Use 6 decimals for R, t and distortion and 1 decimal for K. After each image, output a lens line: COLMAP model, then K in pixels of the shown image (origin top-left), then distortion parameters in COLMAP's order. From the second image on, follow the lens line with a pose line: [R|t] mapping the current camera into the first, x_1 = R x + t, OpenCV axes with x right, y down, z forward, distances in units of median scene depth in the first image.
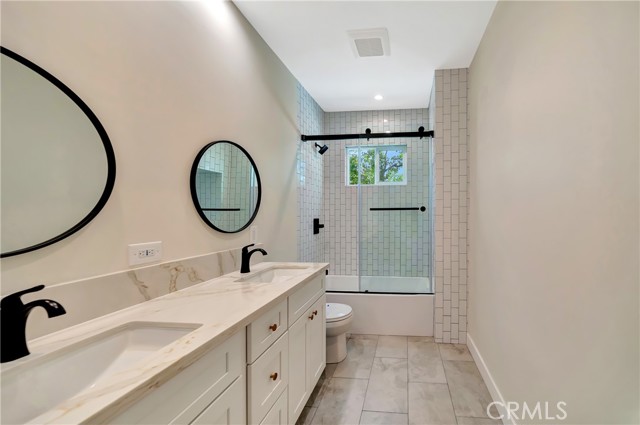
lens RADIAL K [[242.9, 0, 377.2], [0, 242.9, 215.8], [0, 0, 1]] dist [0.011296, -0.000574]
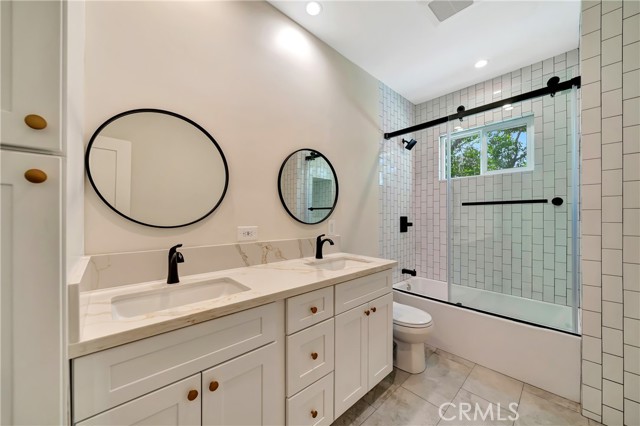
lens RADIAL K [[225.3, 0, 318.2], [0, 225.3, 216.4], [0, 0, 1]] dist [0.006825, -0.001487]
pose [[0.755724, 0.005567, -0.654866, 0.118919], [-0.010049, 0.999945, -0.003096, 0.025178], [0.654813, 0.008921, 0.755738, 0.130177]]
